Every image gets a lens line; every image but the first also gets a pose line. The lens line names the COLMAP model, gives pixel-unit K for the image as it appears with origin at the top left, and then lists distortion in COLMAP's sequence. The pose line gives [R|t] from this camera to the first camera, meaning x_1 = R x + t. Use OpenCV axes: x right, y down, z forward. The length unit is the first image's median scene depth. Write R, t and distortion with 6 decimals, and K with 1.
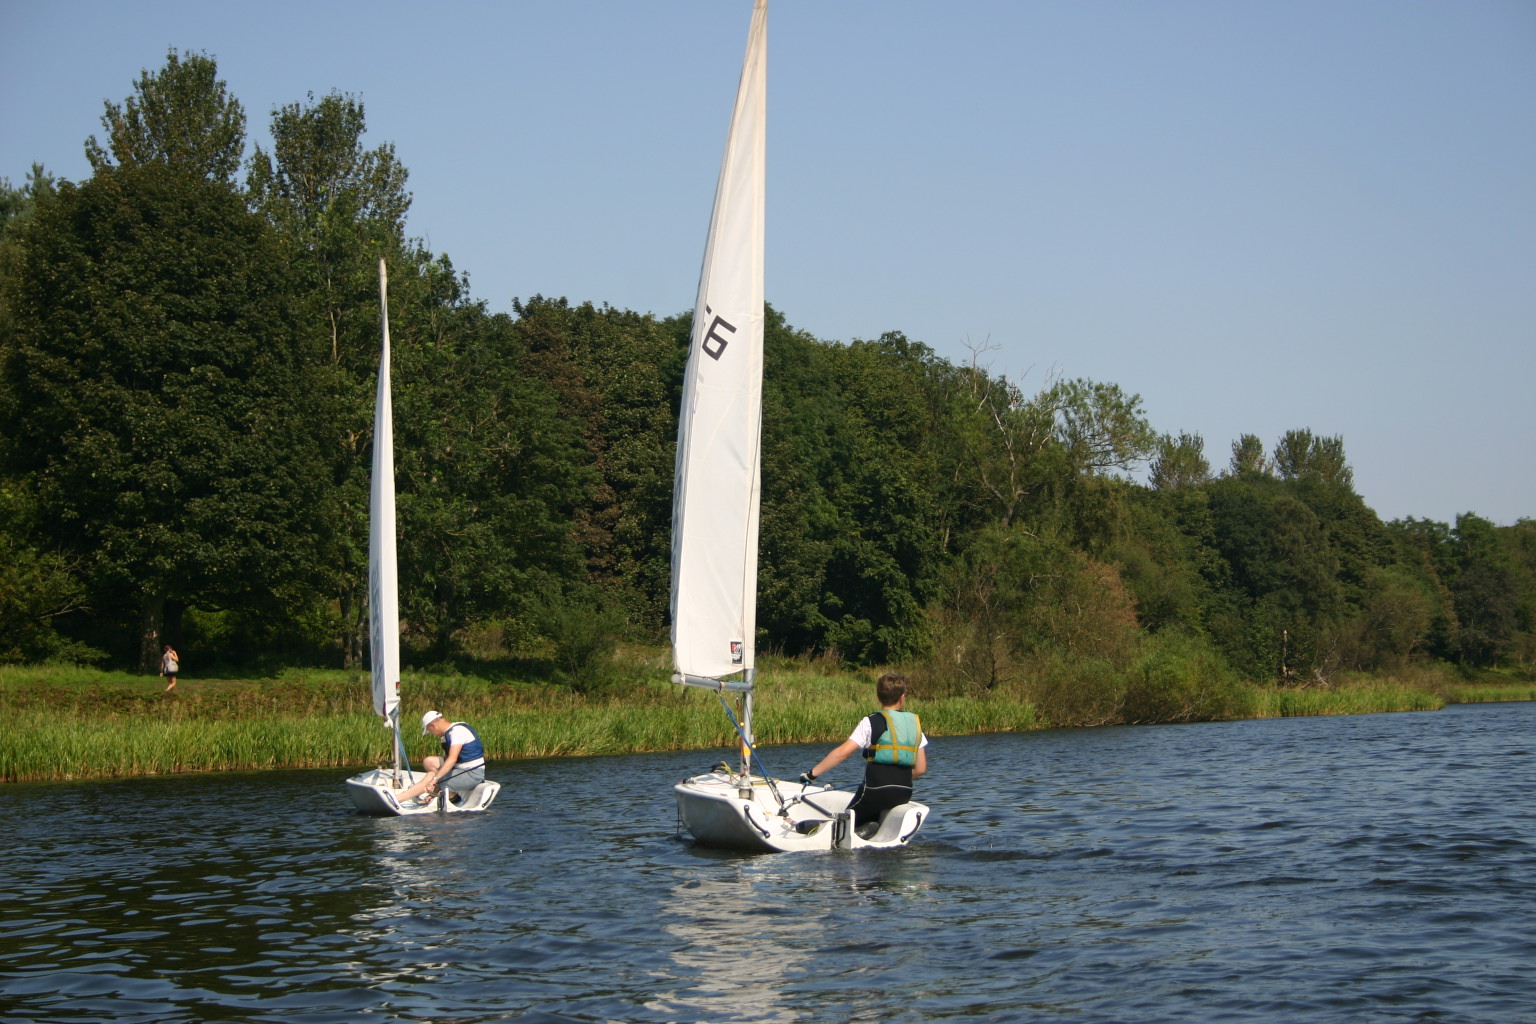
lens RADIAL K [[3626.7, 0, 756.5], [0, 3626.7, 504.3], [0, 0, 1]] dist [0.109143, 0.000000]
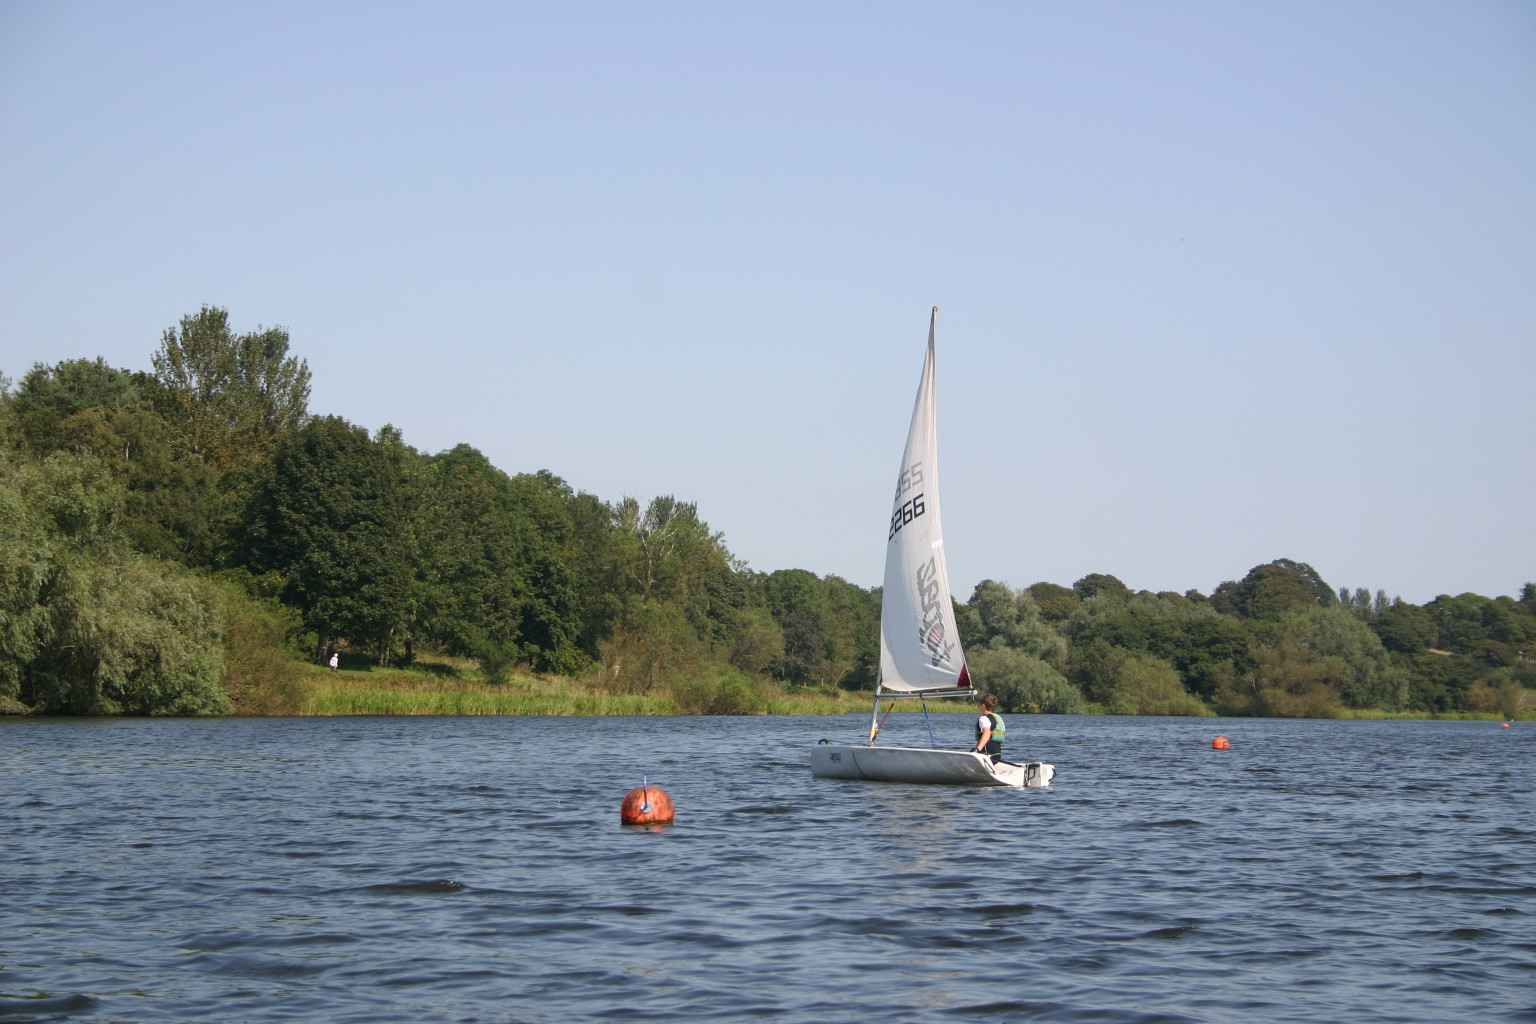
lens RADIAL K [[3629.4, 0, 764.1], [0, 3629.4, 515.8], [0, 0, 1]] dist [0.129542, 0.000000]
pose [[0.974434, 0.062221, 0.215887, -0.124182], [-0.063326, 0.997991, -0.001802, -0.016954], [-0.215565, -0.011915, 0.976417, -0.356754]]
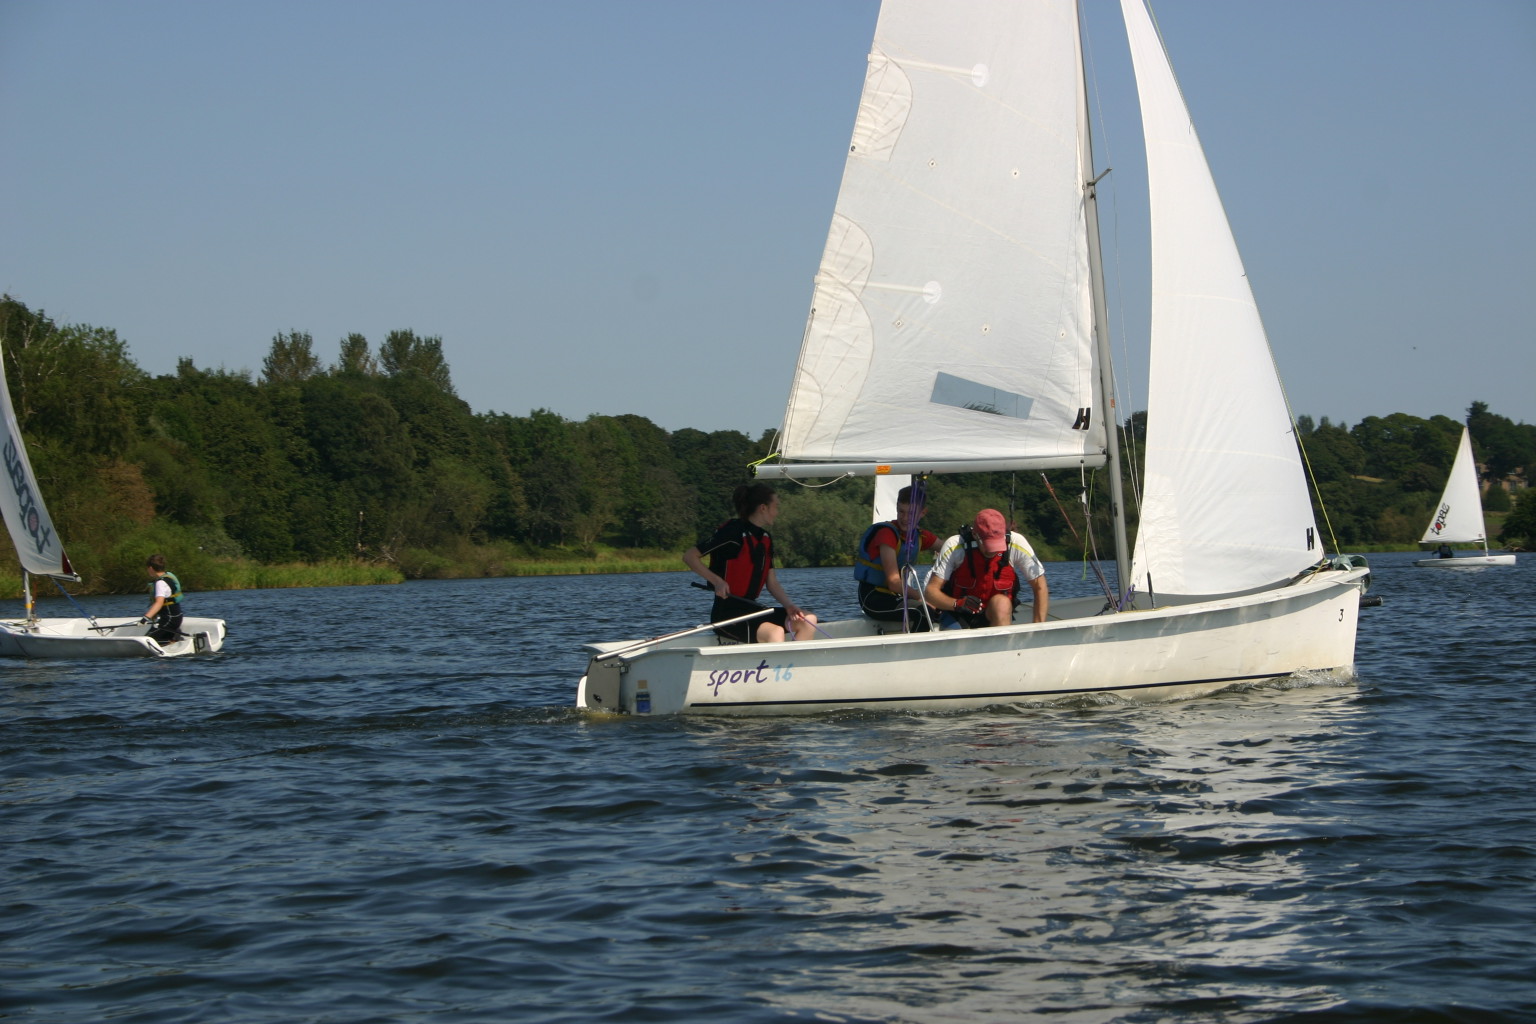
lens RADIAL K [[3629.4, 0, 771.8], [0, 3629.4, 504.4], [0, 0, 1]] dist [0.129542, 0.000000]
pose [[0.975879, 0.015798, 0.217742, 0.022732], [-0.023770, 0.999138, 0.034040, -0.009871], [-0.217016, -0.038394, 0.975413, -0.147997]]
